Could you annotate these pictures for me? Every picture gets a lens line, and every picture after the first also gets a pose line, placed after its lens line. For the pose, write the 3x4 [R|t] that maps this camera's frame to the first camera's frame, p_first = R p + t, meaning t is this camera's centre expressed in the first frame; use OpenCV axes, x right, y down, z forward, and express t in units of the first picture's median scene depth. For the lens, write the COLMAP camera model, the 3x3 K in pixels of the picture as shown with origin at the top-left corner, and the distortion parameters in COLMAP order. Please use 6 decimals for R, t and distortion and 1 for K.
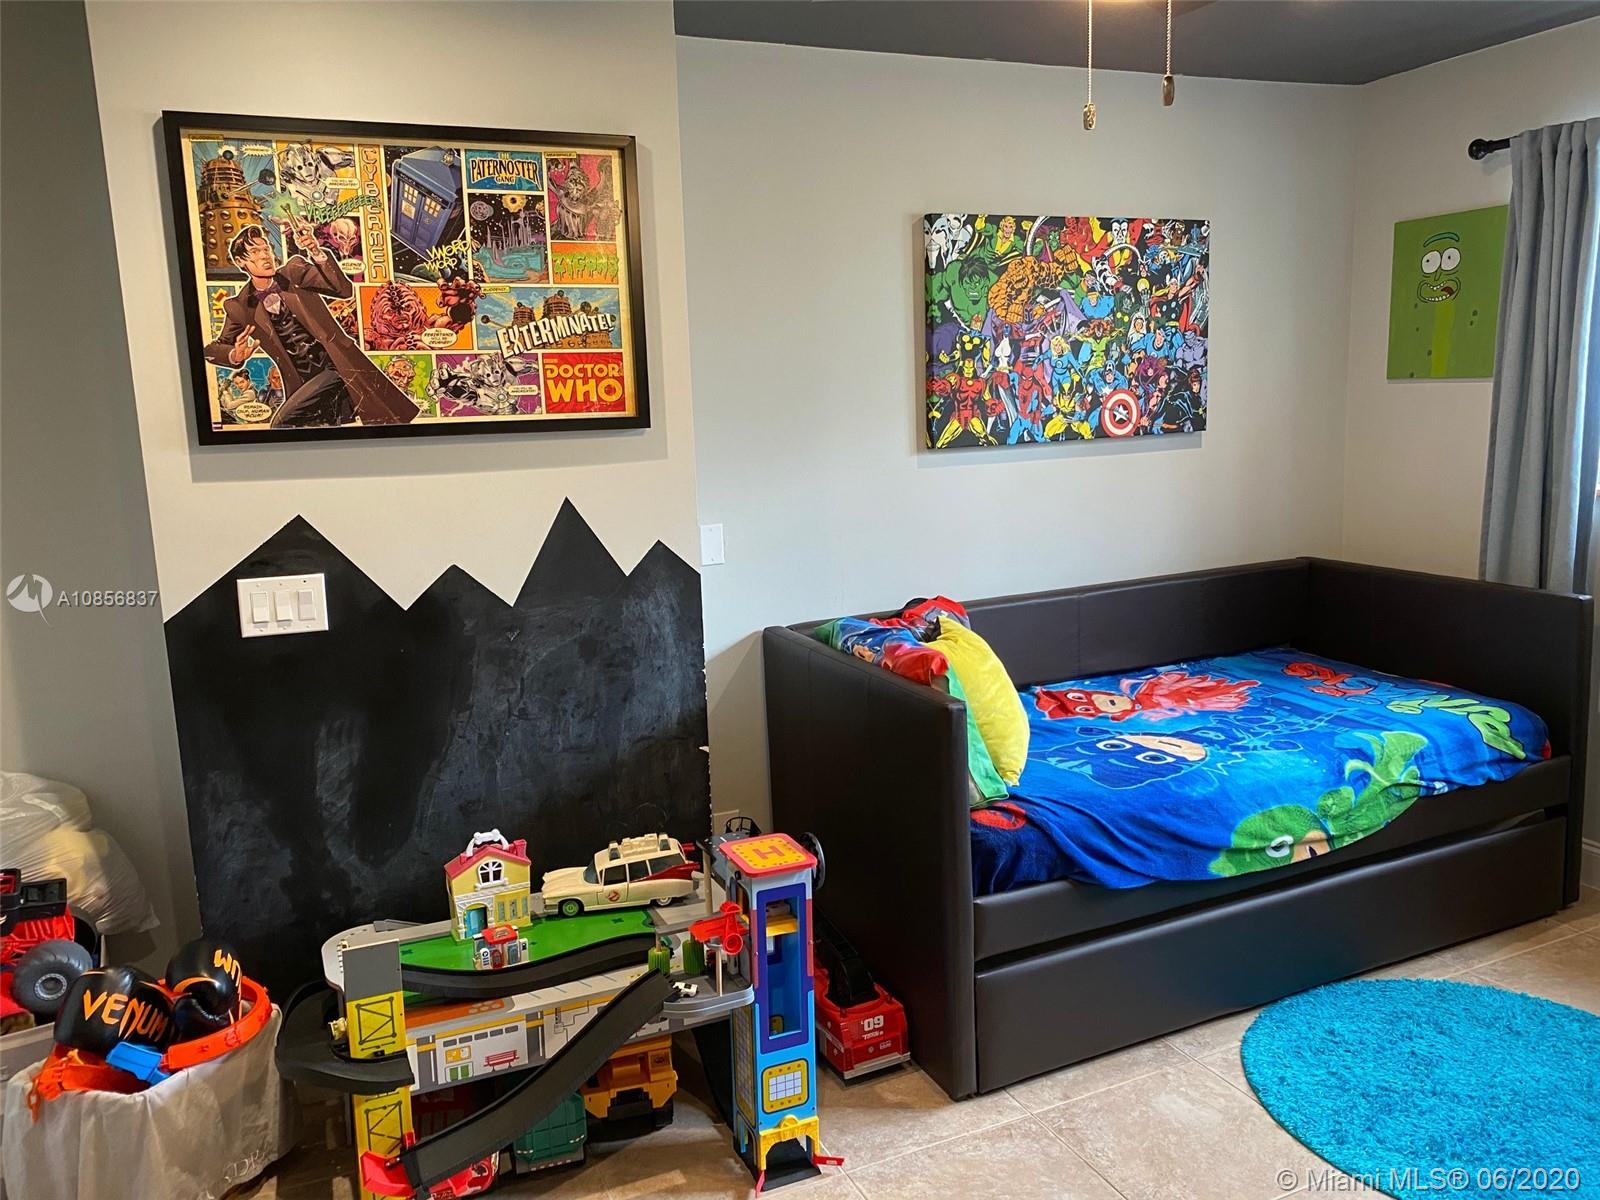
lens RADIAL K [[1222.9, 0, 815.5], [0, 1222.9, 590.7], [0, 0, 1]] dist [0.041087, -0.054242]
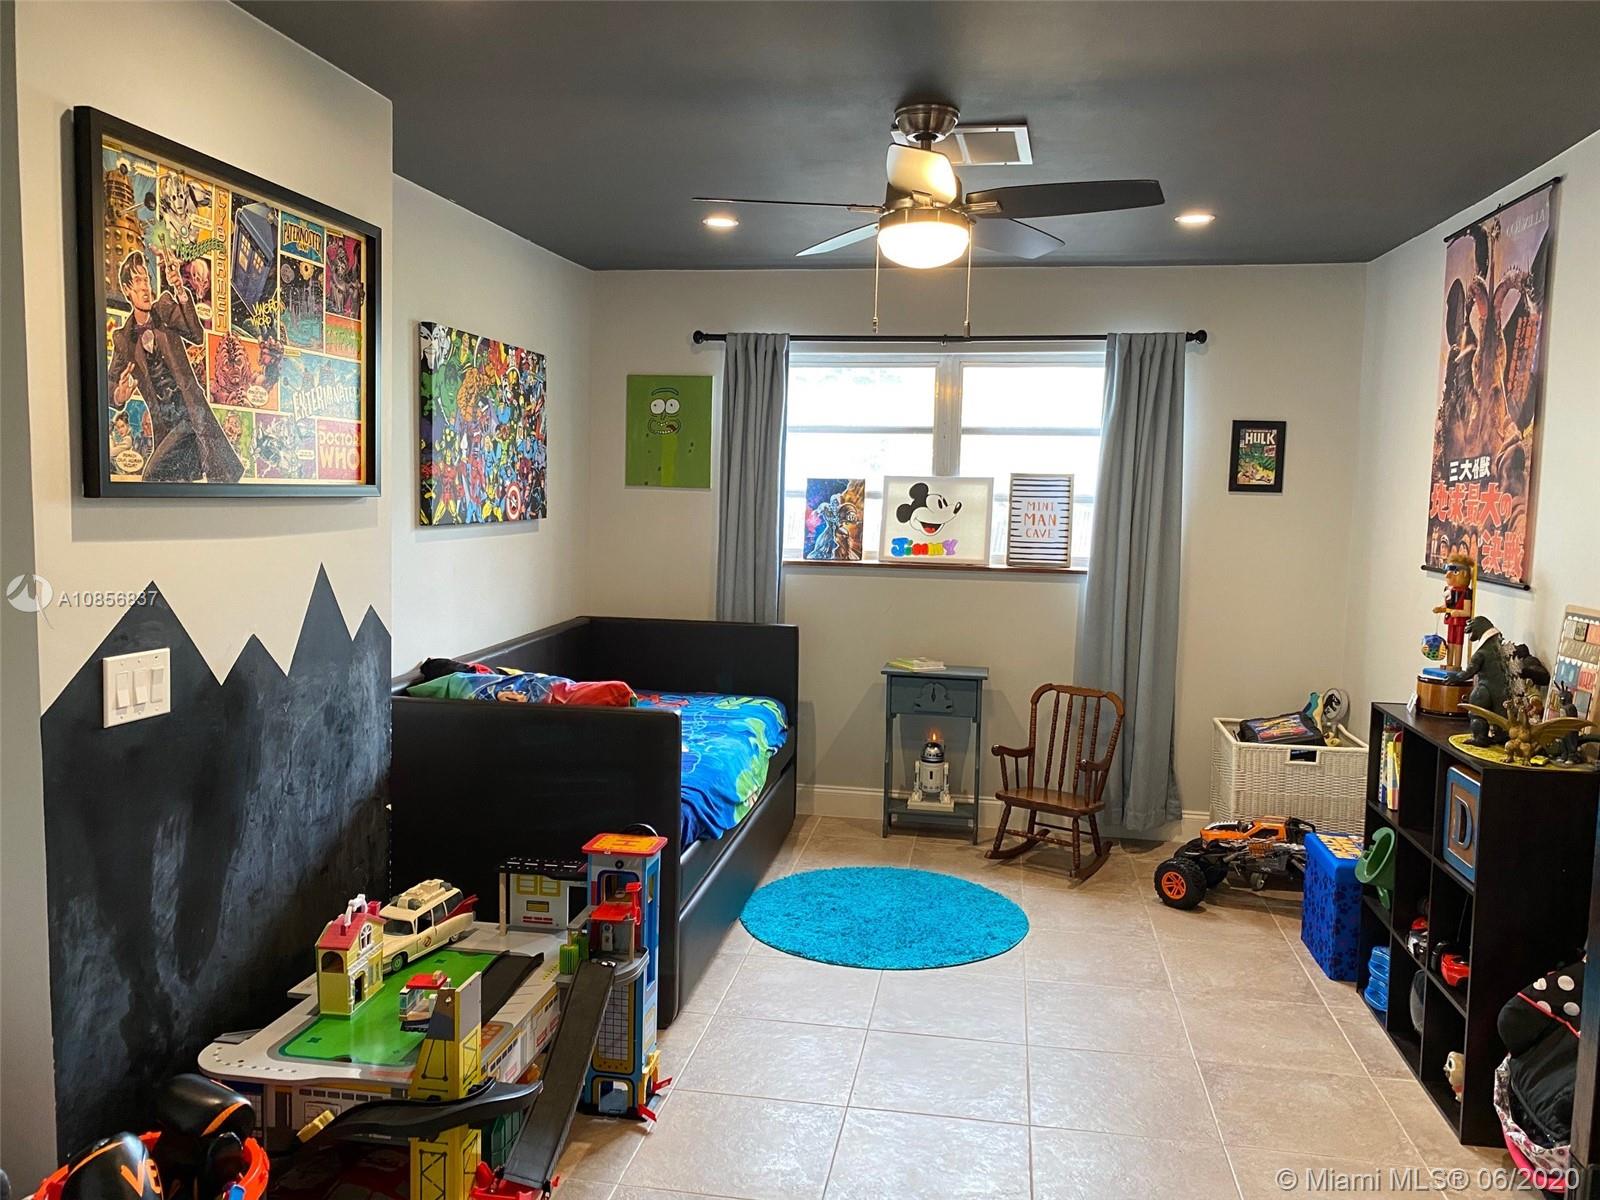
lens RADIAL K [[1222.9, 0, 807.6], [0, 1222.9, 593.0], [0, 0, 1]] dist [0.041087, -0.054242]
pose [[0.543481, -0.023065, 0.839105, -0.859260], [0.089521, 0.995514, -0.030617, 0.014461], [-0.834634, 0.091757, 0.543108, 0.133041]]
